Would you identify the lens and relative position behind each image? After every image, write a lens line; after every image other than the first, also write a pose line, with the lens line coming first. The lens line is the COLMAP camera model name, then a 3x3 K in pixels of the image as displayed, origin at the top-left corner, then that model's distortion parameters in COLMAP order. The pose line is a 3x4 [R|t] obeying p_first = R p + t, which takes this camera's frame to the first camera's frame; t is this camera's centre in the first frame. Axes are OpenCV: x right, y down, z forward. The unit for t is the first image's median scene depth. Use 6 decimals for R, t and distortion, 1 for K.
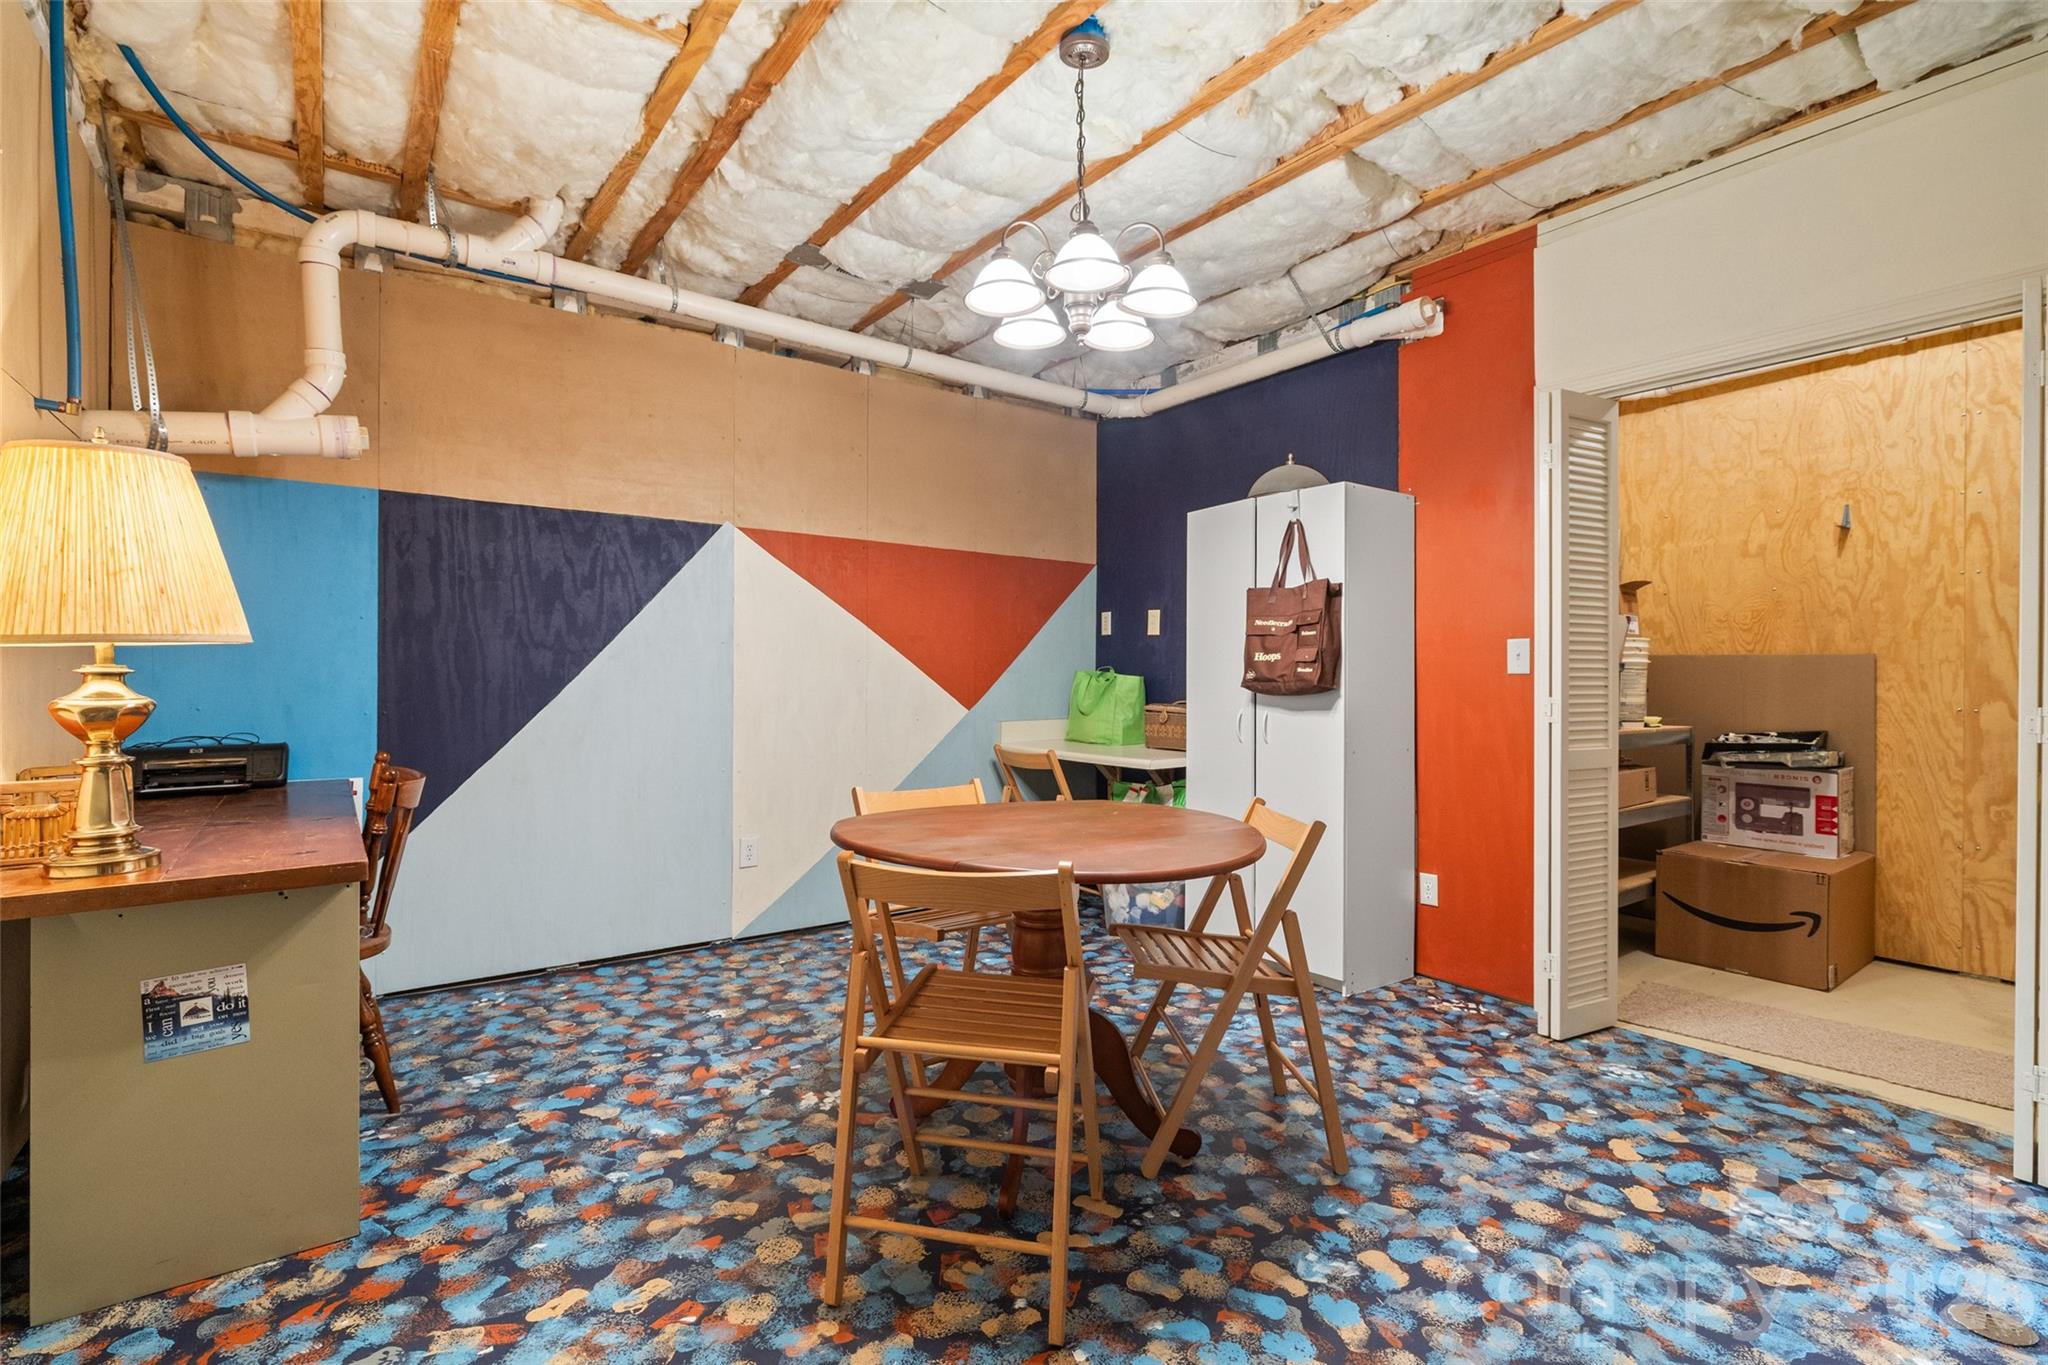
lens RADIAL K [[916.9, 0, 1017.8], [0, 916.9, 680.2], [0, 0, 1]] dist [-0.004570, -0.000426]
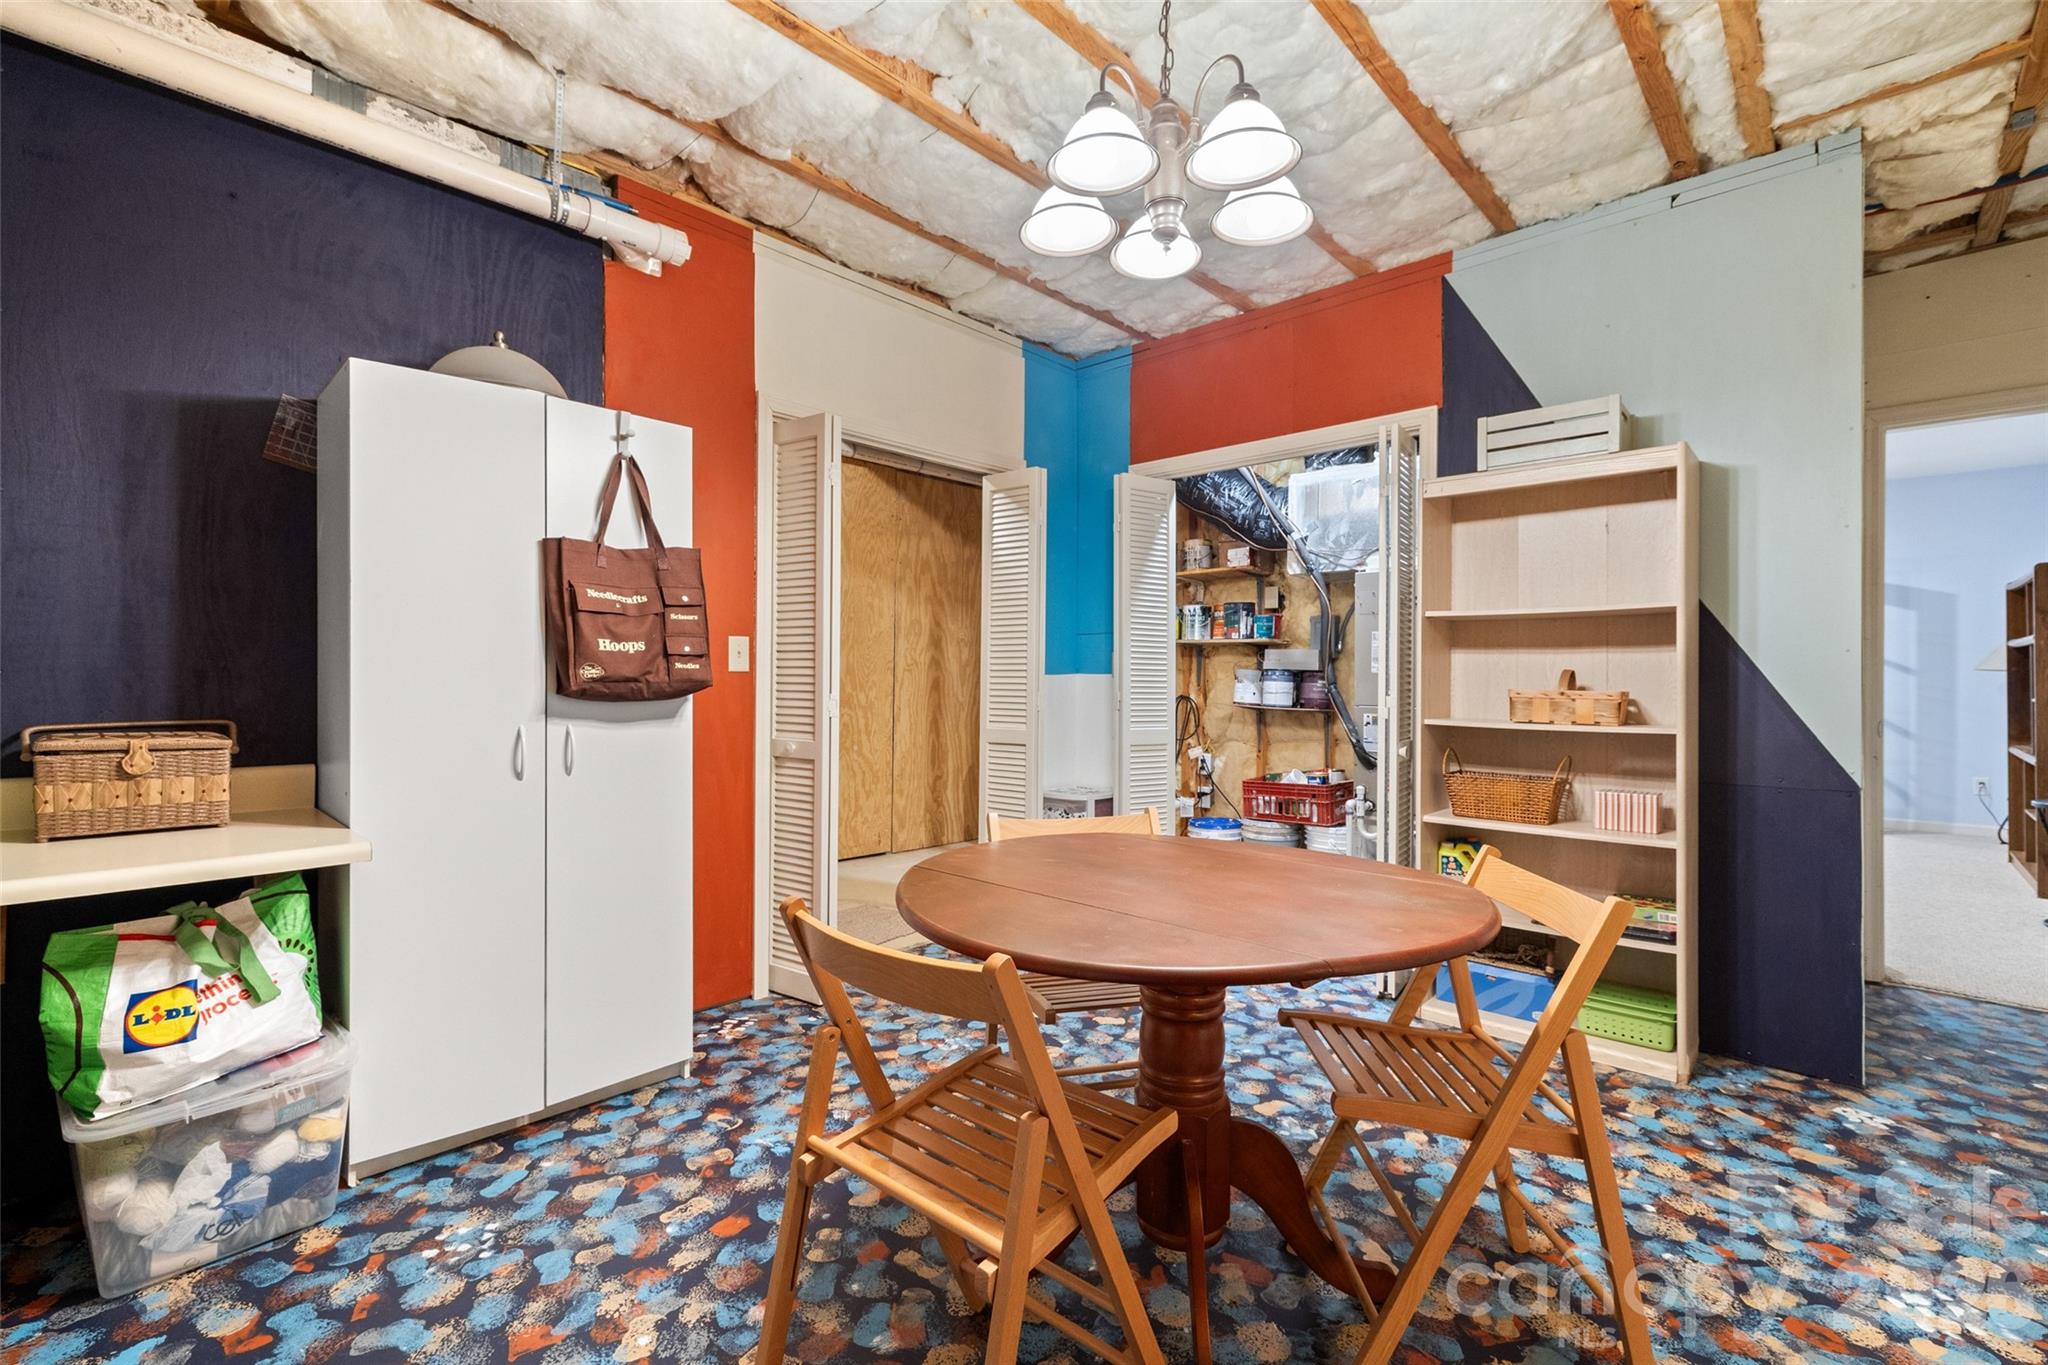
lens RADIAL K [[885.7, 0, 1017.9], [0, 885.7, 686.7], [0, 0, 1]] dist [0.001403, -0.000101]
pose [[-0.172086, -0.014519, 0.984975, -0.461898], [-0.006199, 0.999888, 0.013656, -0.005802], [-0.985062, -0.003756, -0.172157, 0.882227]]
